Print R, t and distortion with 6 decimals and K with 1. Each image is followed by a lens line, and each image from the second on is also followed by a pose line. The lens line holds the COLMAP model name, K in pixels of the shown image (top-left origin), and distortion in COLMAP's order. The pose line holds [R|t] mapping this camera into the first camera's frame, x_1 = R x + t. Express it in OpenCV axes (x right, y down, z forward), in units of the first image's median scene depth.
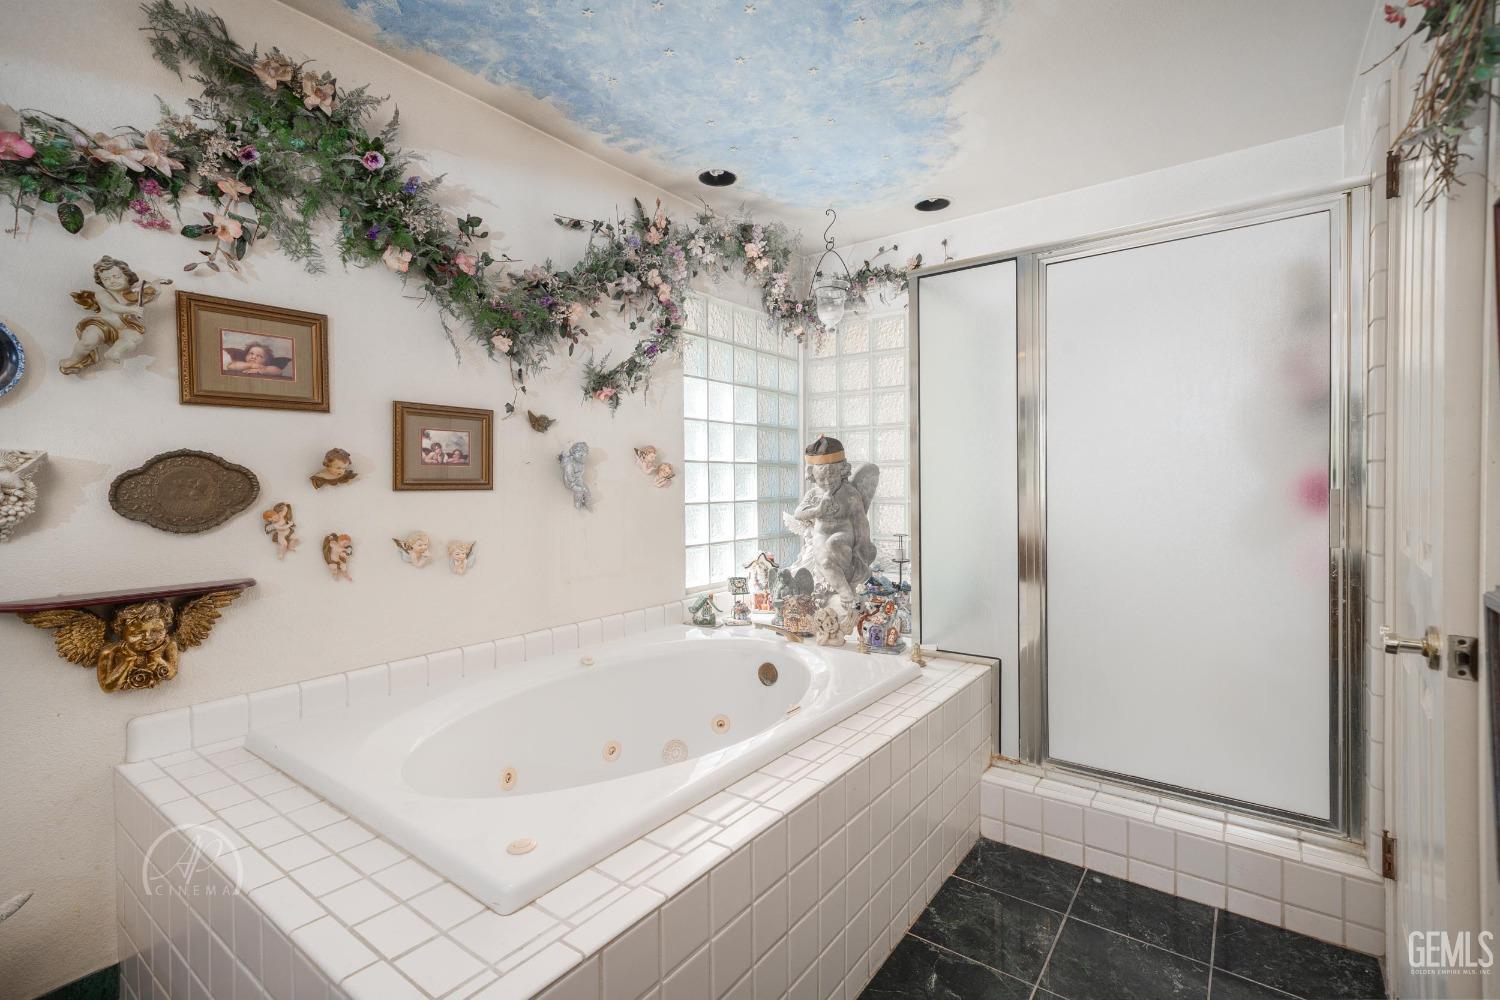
lens RADIAL K [[679.4, 0, 762.0], [0, 679.4, 488.2], [0, 0, 1]] dist [0.008363, 0.001335]
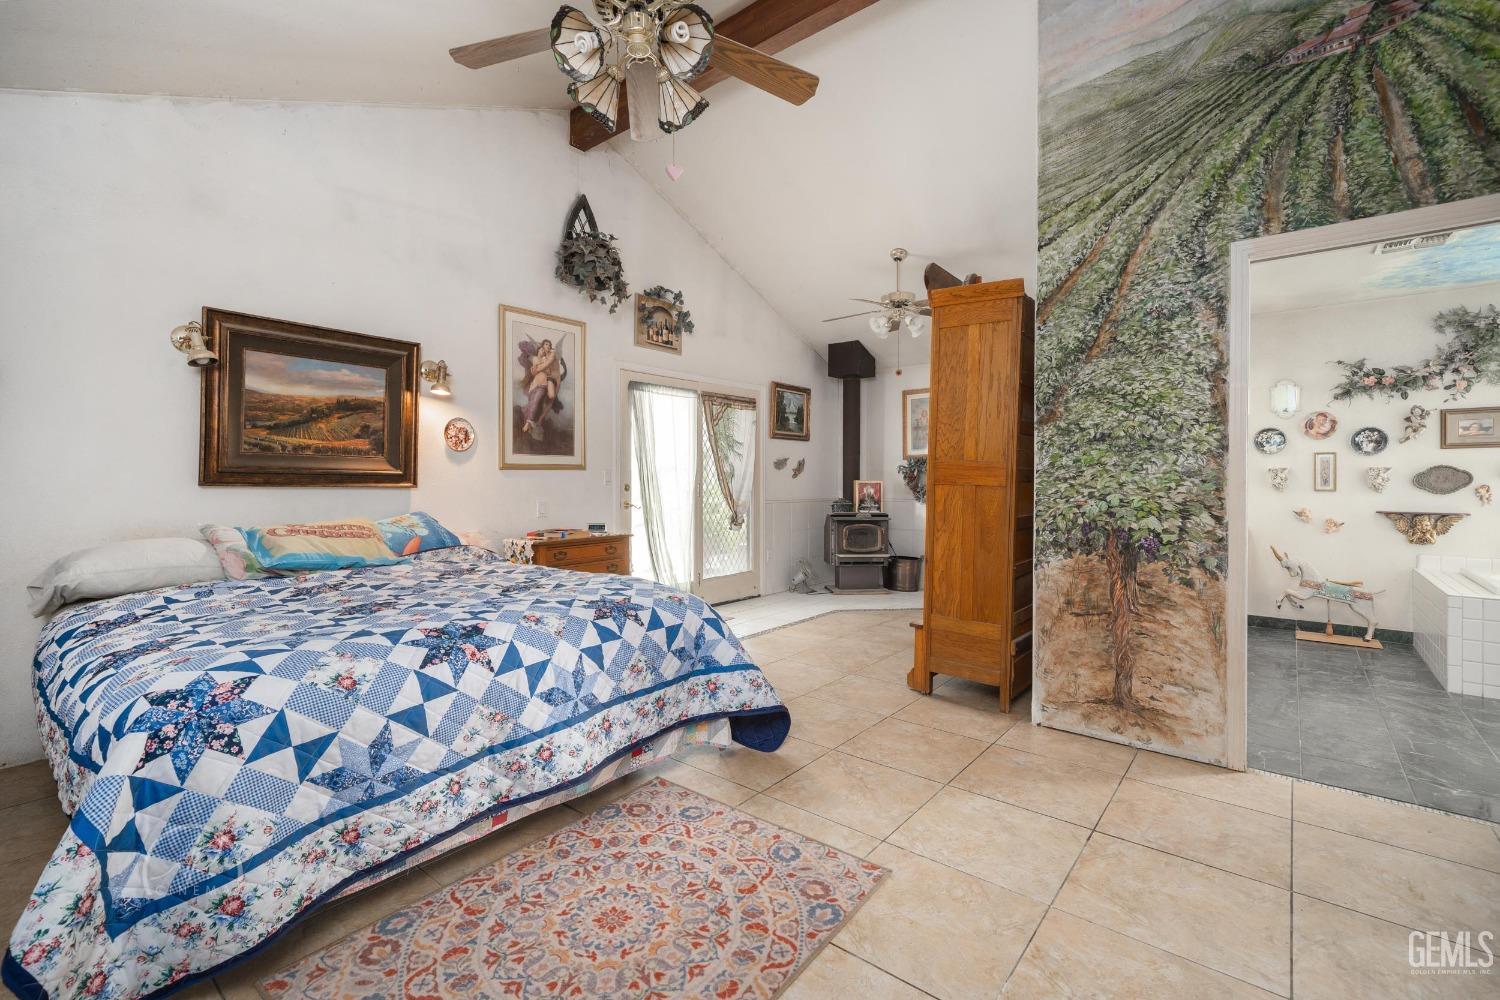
lens RADIAL K [[660.3, 0, 745.8], [0, 660.3, 489.4], [0, 0, 1]] dist [0.004487, 0.001531]
pose [[-0.048656, 0.023668, -0.998535, 1.654351], [-0.012446, 0.999627, 0.024301, 0.011927], [0.998738, 0.013610, -0.048343, -1.409430]]
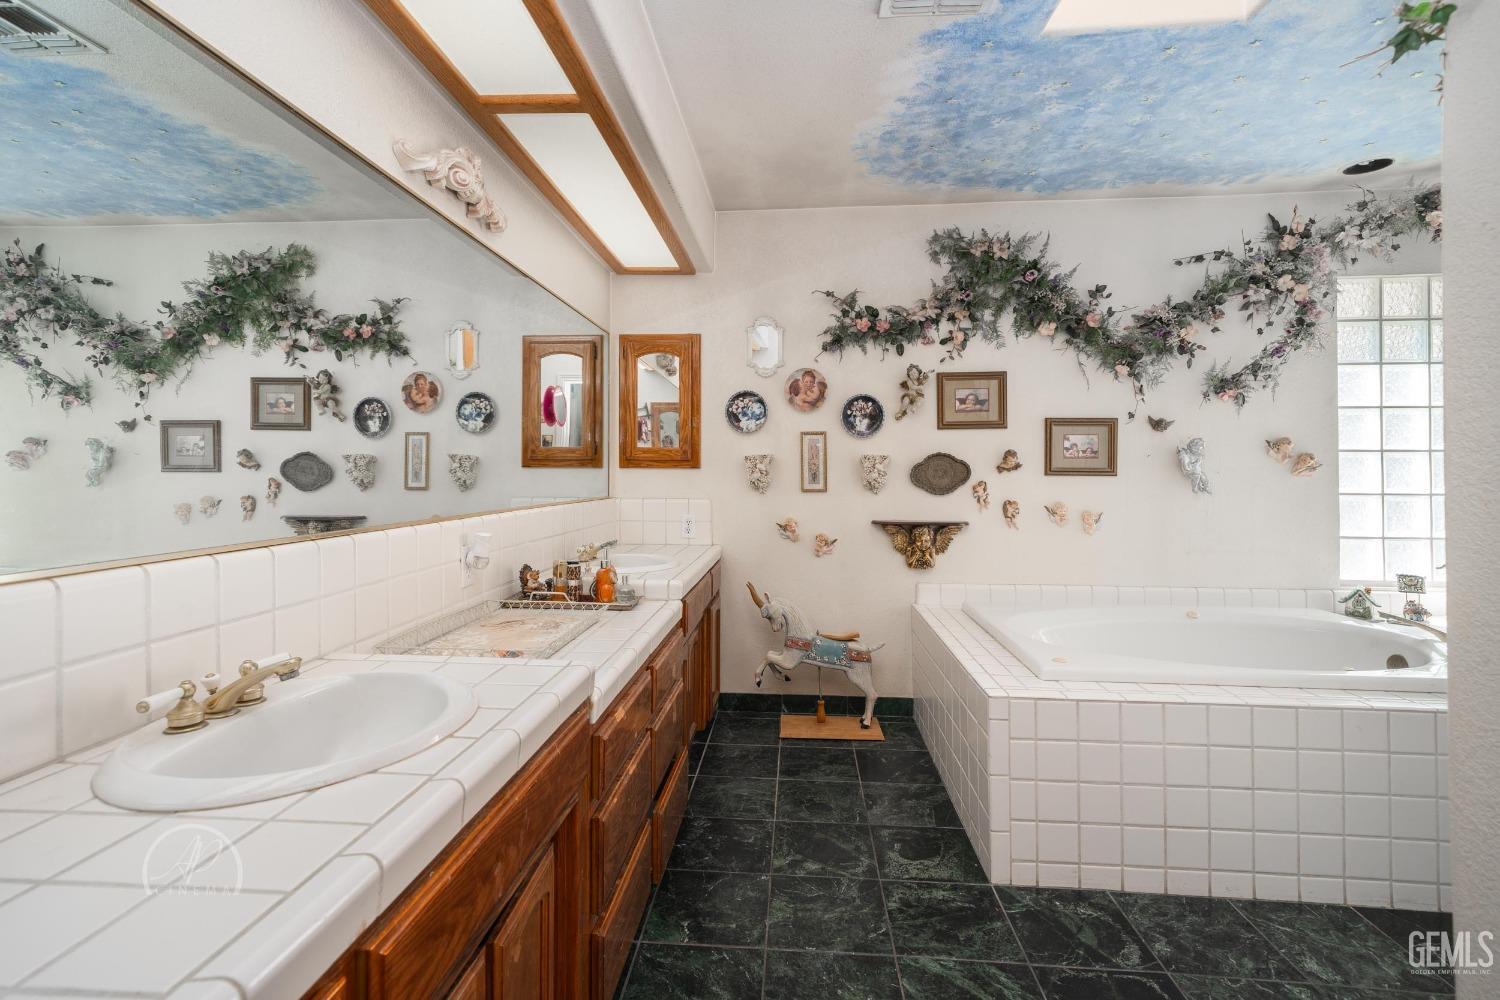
lens RADIAL K [[679.4, 0, 748.1], [0, 679.4, 466.0], [0, 0, 1]] dist [0.008363, 0.001335]
pose [[0.533569, -0.002764, -0.845752, 0.418923], [-0.015135, 0.999803, -0.012816, 0.012962], [0.845621, 0.019639, 0.533423, -0.411559]]
